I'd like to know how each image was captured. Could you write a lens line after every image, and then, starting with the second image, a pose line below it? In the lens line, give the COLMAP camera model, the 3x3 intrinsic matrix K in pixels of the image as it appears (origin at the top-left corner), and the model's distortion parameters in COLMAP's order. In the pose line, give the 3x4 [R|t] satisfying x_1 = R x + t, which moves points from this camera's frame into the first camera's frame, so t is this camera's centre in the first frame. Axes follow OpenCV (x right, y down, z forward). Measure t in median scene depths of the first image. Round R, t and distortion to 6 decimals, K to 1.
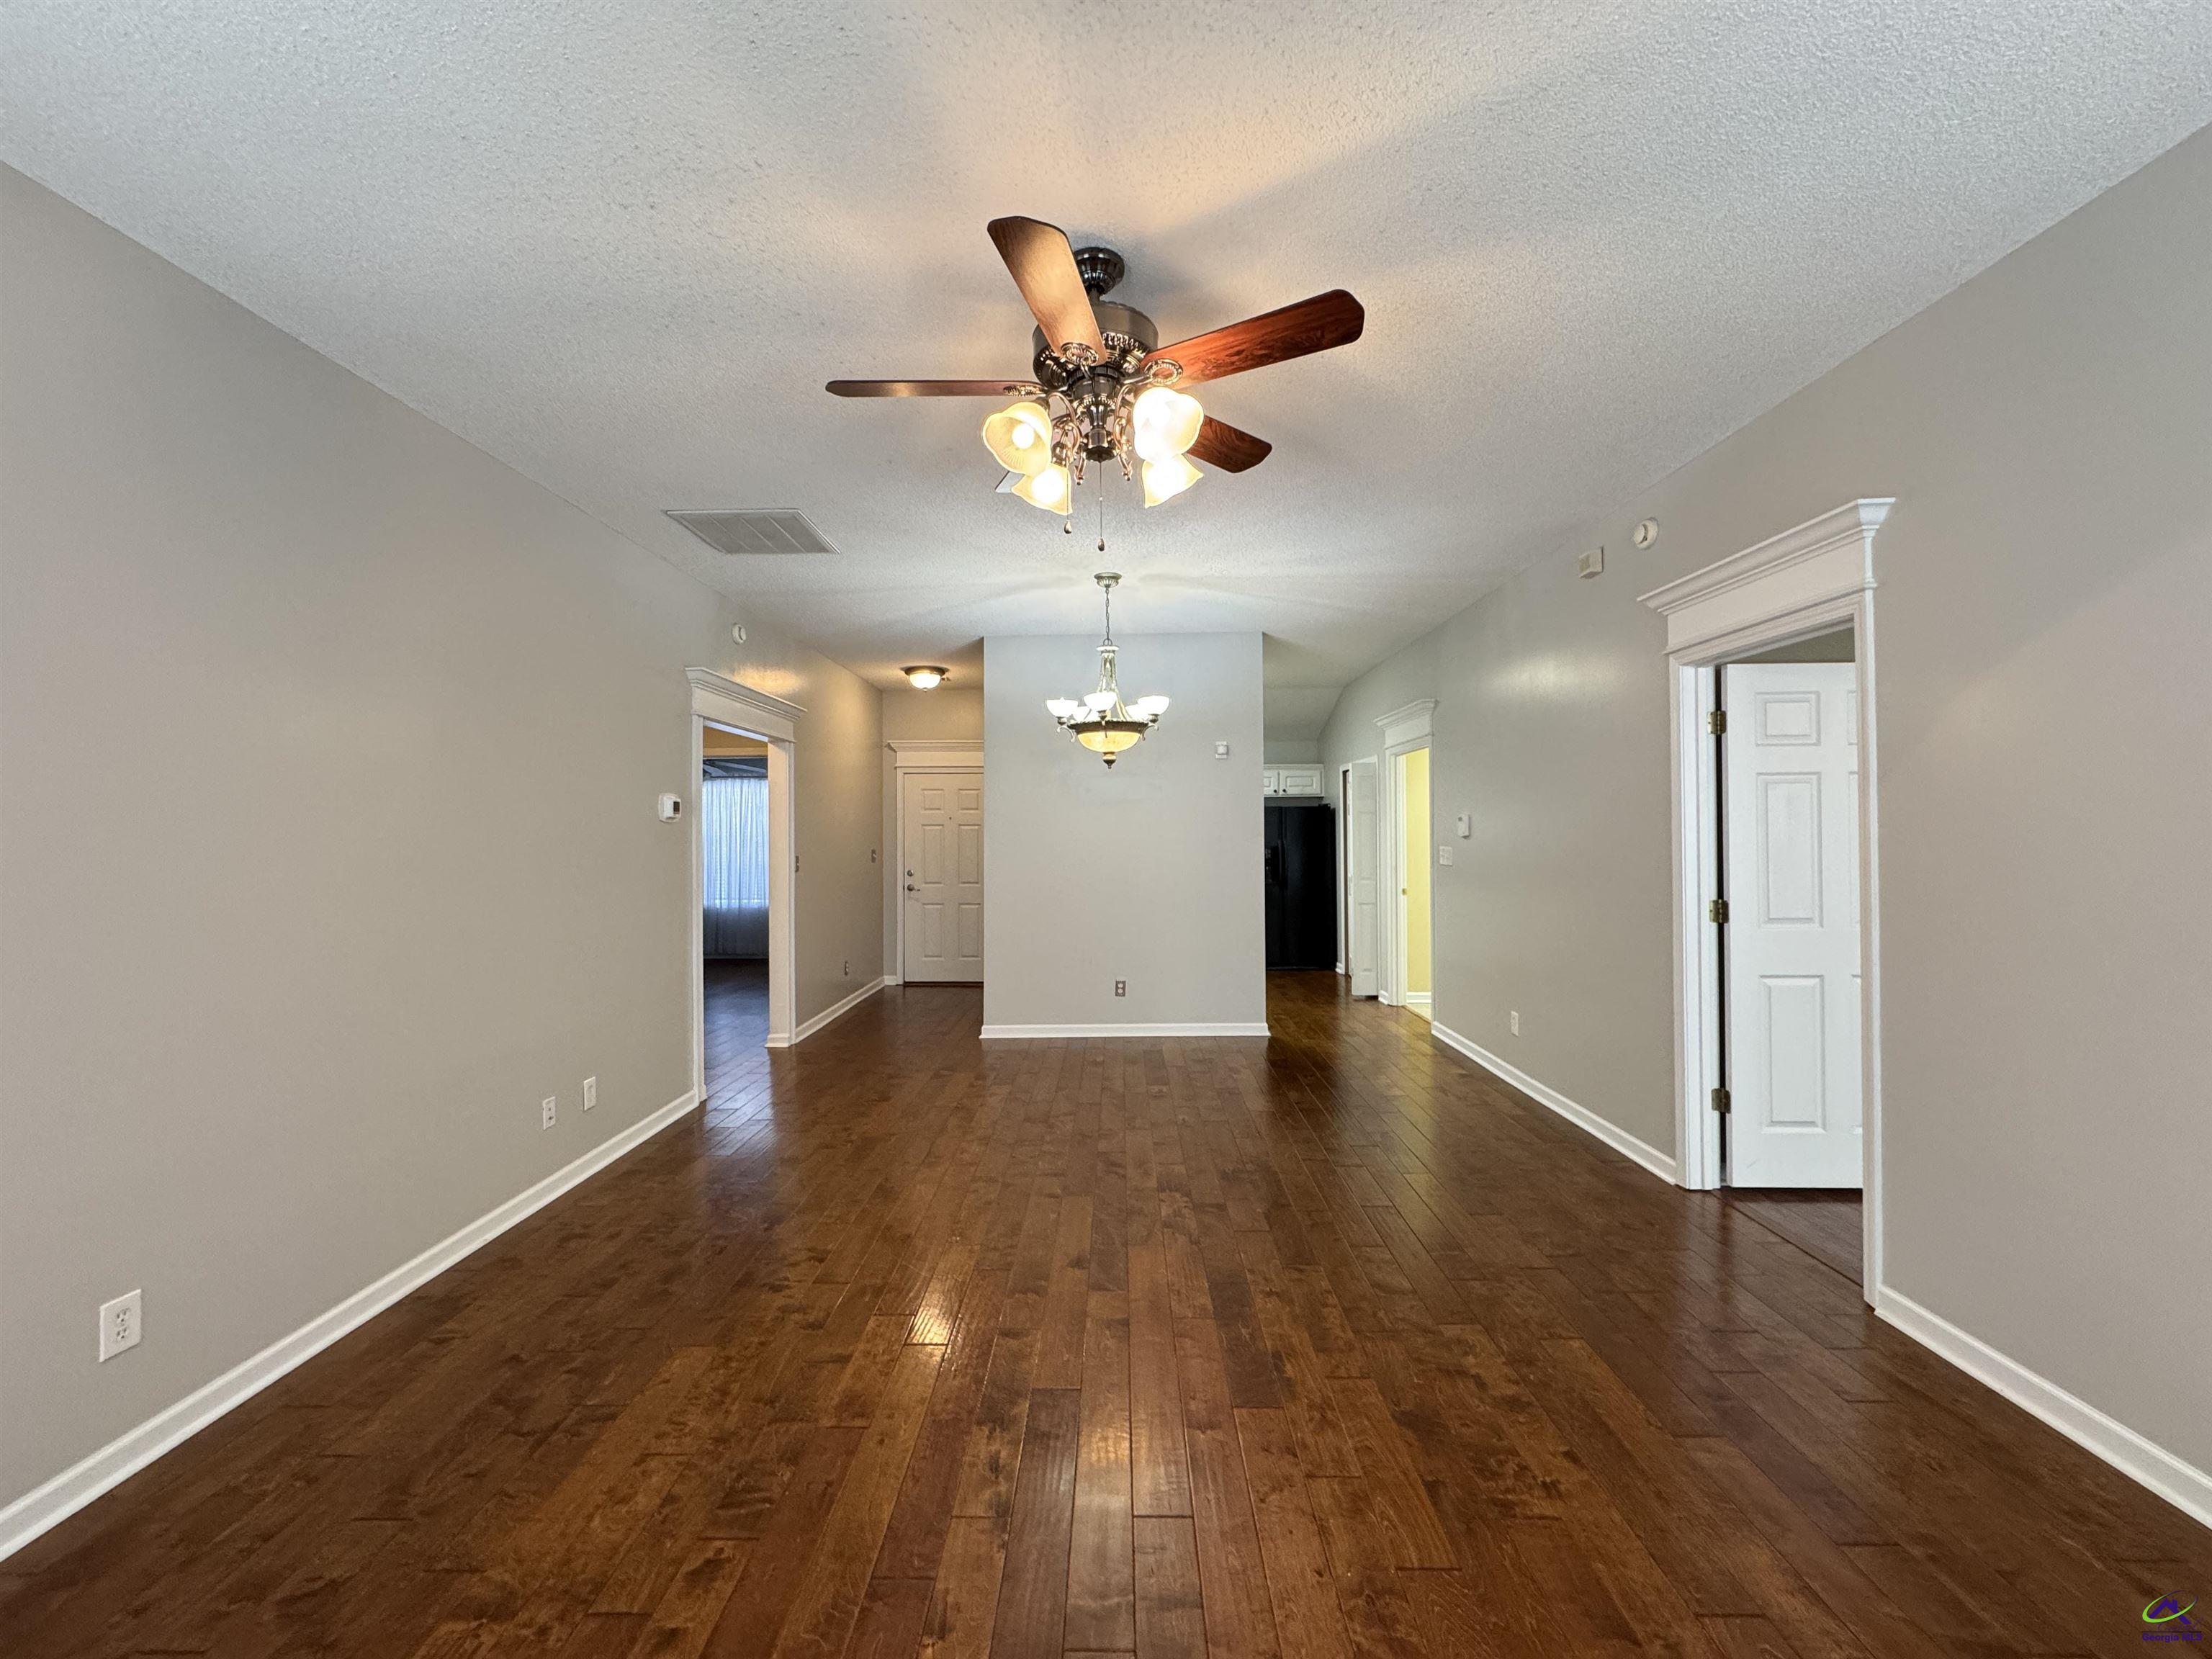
lens RADIAL K [[885.2, 0, 1106.0], [0, 885.2, 829.5], [0, 0, 1]] dist [-0.002713, 0.000318]
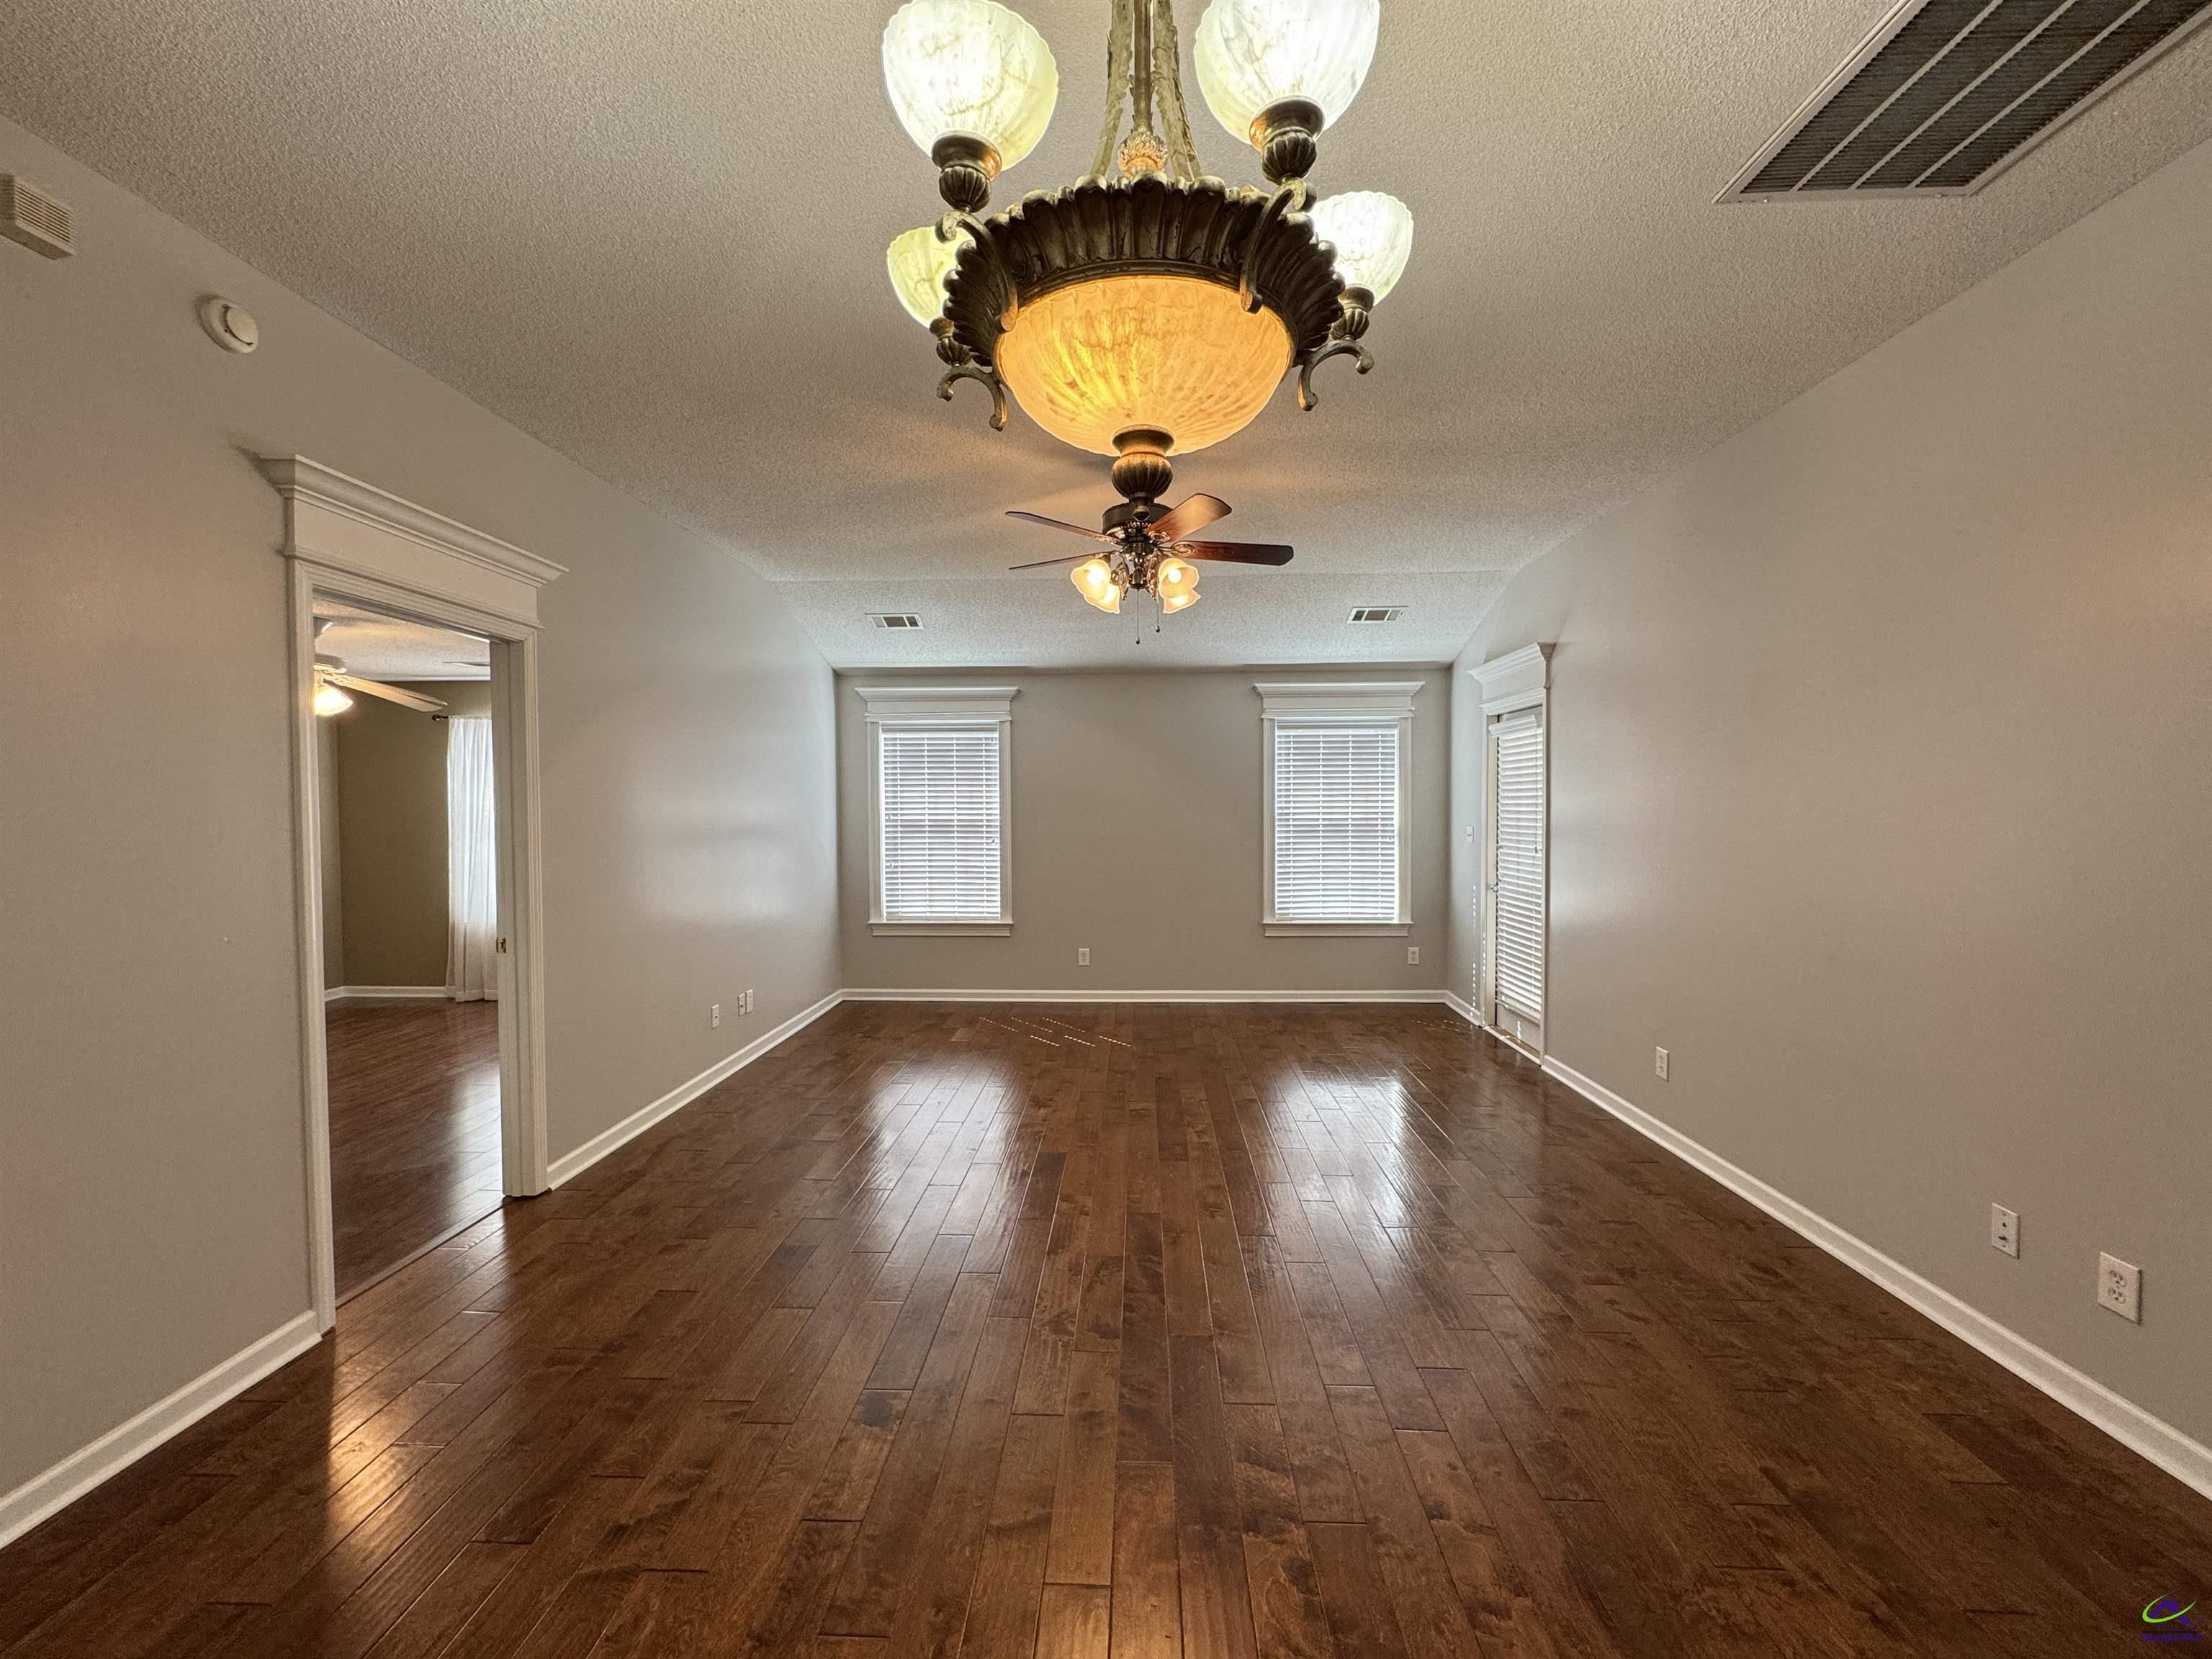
lens RADIAL K [[885.2, 0, 1106.0], [0, 885.2, 829.5], [0, 0, 1]] dist [-0.002713, 0.000318]
pose [[-0.999657, 0.014944, 0.021500, 0.014149], [0.015402, 0.999654, 0.021305, 0.001024], [-0.021175, 0.021629, -0.999542, 1.619707]]
